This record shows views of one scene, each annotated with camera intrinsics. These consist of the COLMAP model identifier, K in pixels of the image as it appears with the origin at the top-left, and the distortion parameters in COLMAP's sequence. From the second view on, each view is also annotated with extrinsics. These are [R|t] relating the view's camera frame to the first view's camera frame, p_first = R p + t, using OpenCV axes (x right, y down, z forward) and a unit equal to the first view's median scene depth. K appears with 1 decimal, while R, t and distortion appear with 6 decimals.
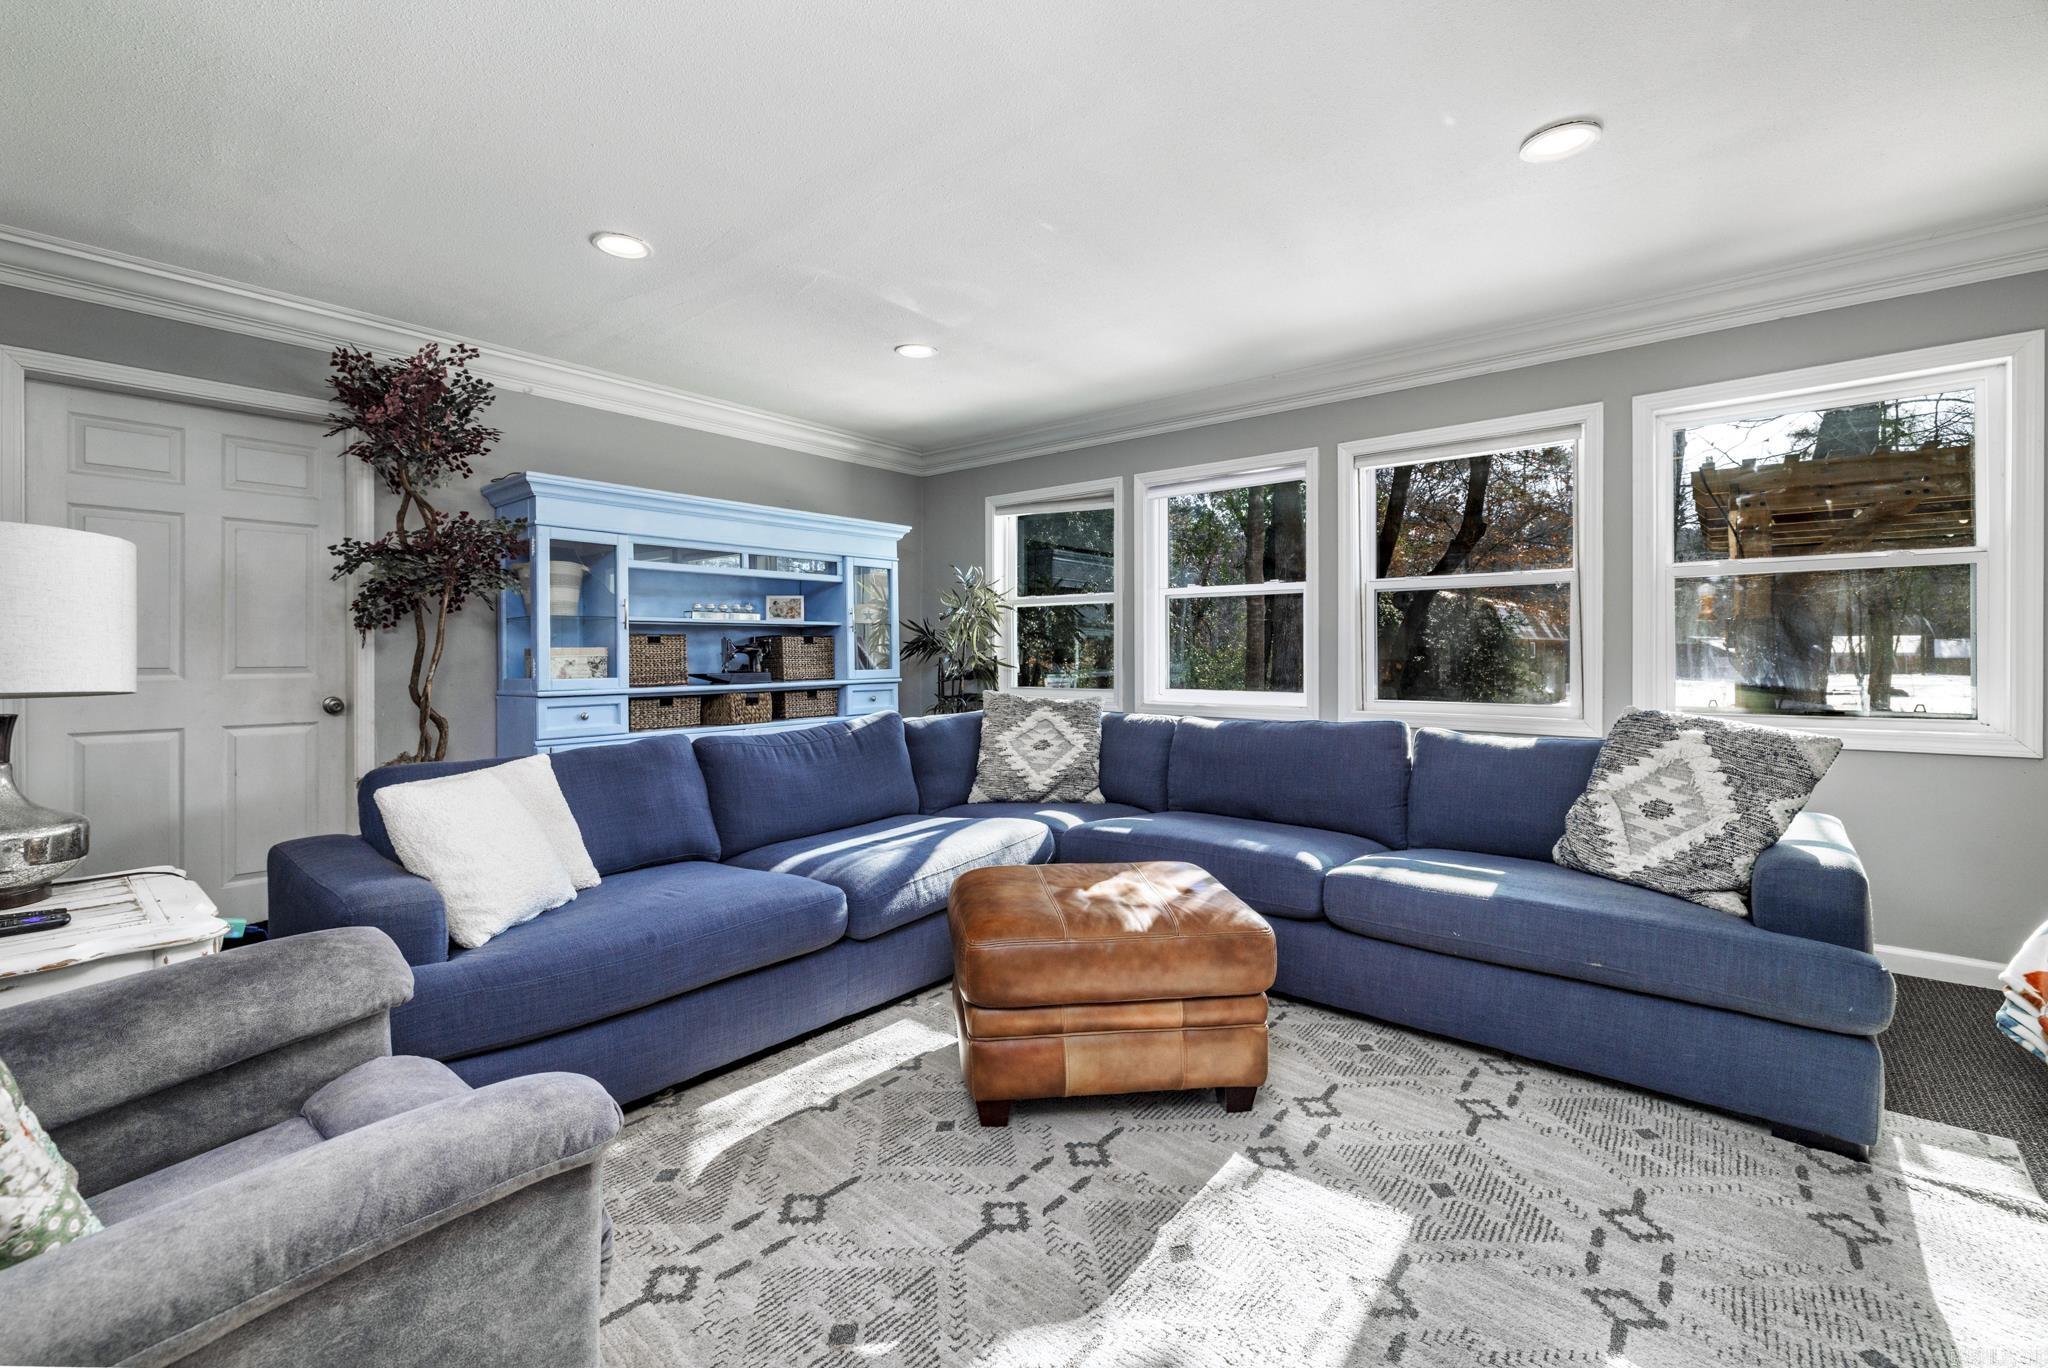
lens RADIAL K [[861.5, 0, 982.3], [0, 861.5, 652.3], [0, 0, 1]] dist [0.000451, 0.000815]
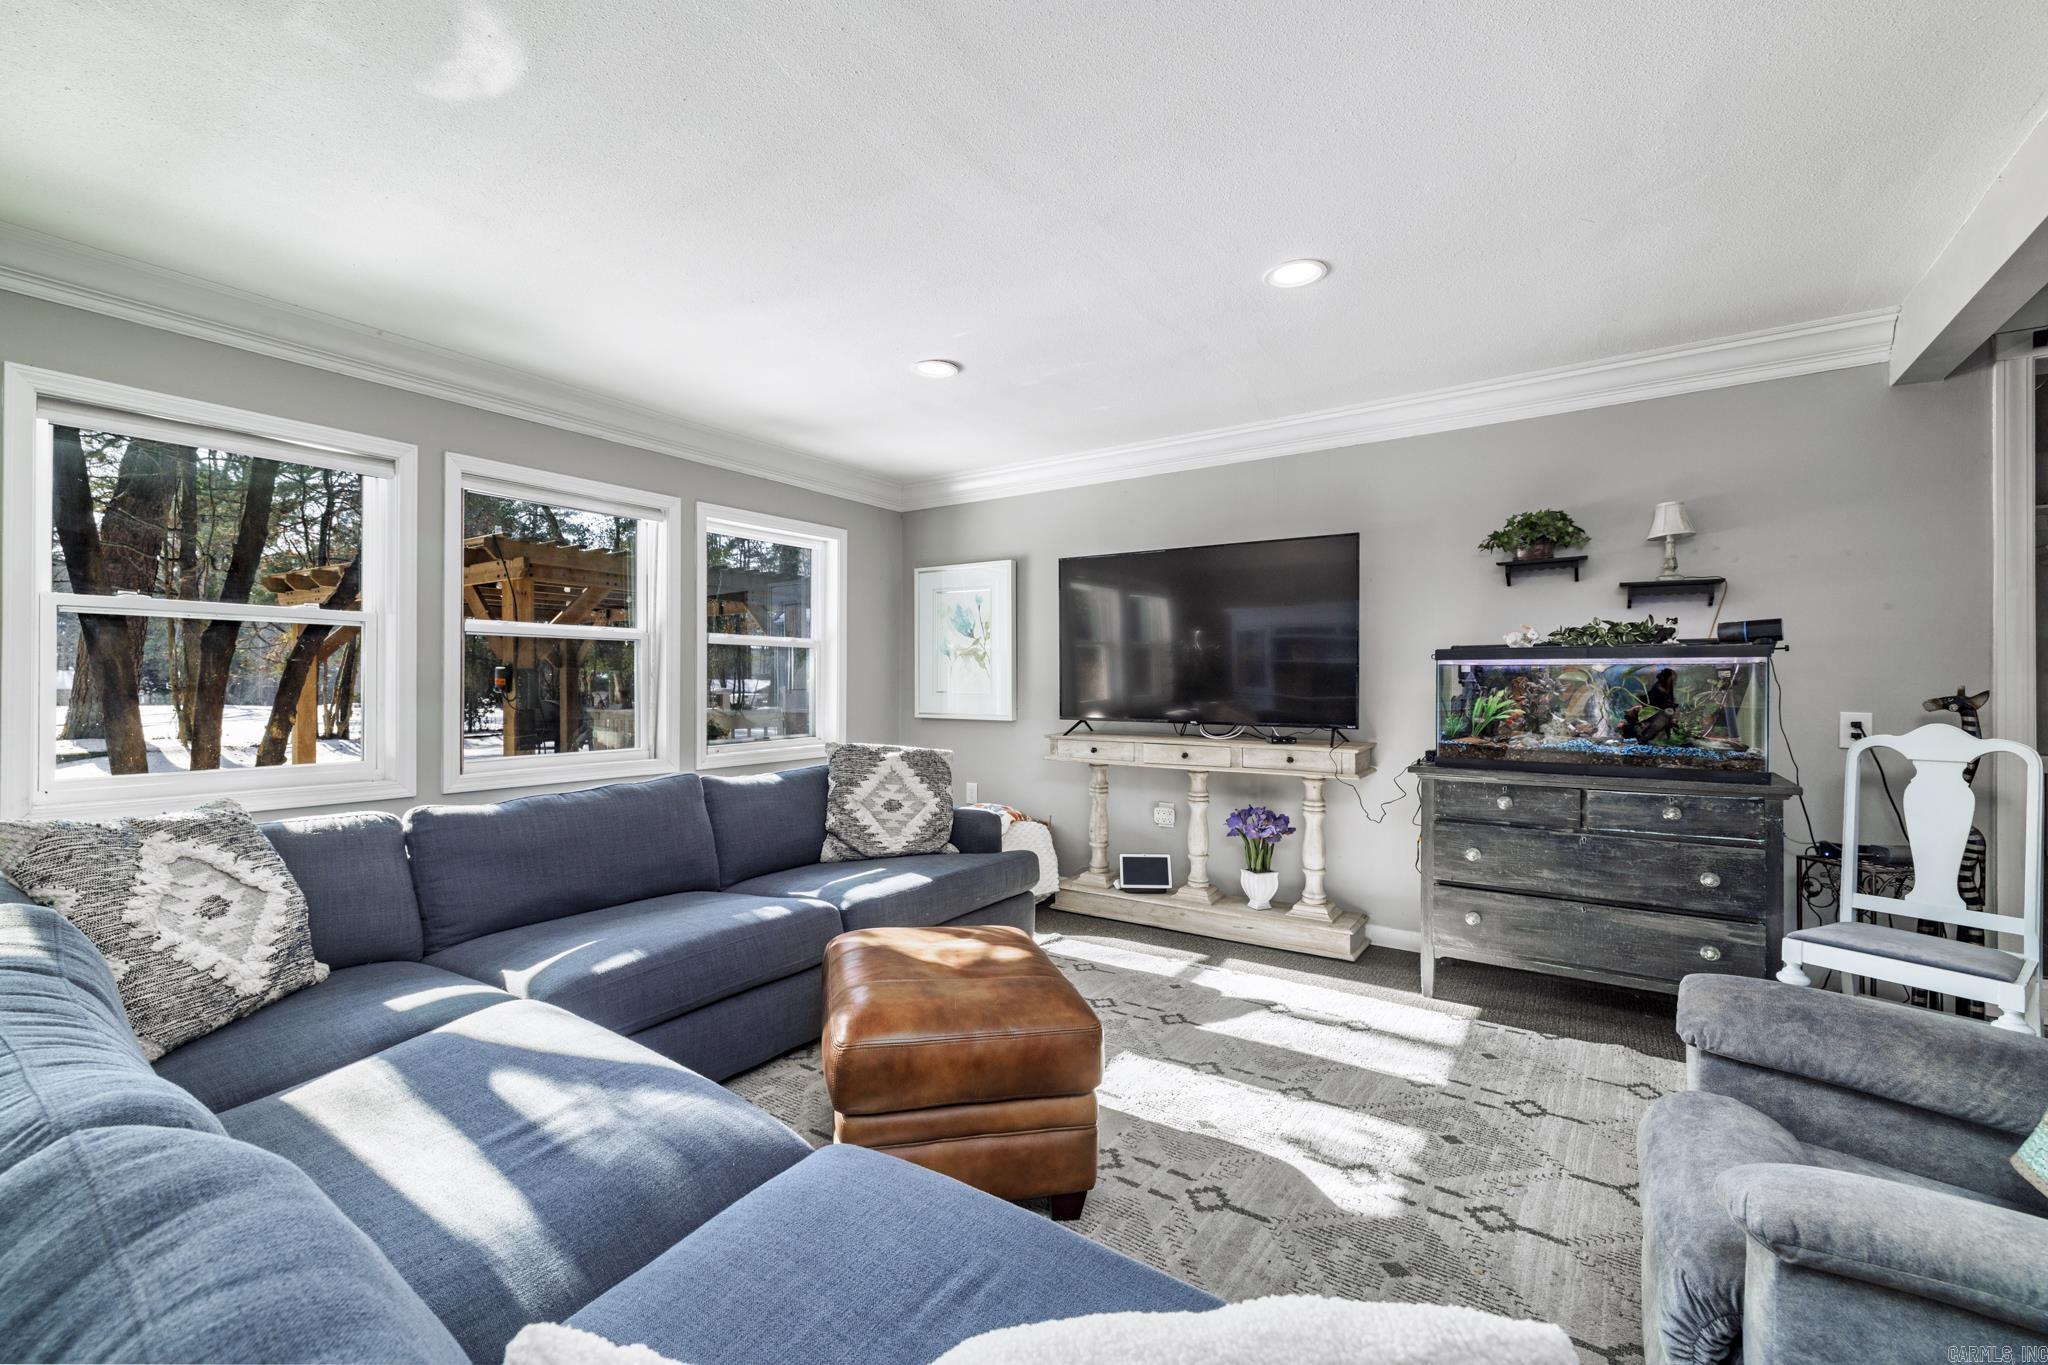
lens RADIAL K [[861.5, 0, 996.6], [0, 861.5, 685.1], [0, 0, 1]] dist [0.000451, 0.000815]
pose [[-0.106453, -0.000656, 0.994318, -0.736382], [-0.000165, 1.000000, 0.000642, -0.032874], [-0.994318, -0.000095, -0.106453, 0.934094]]
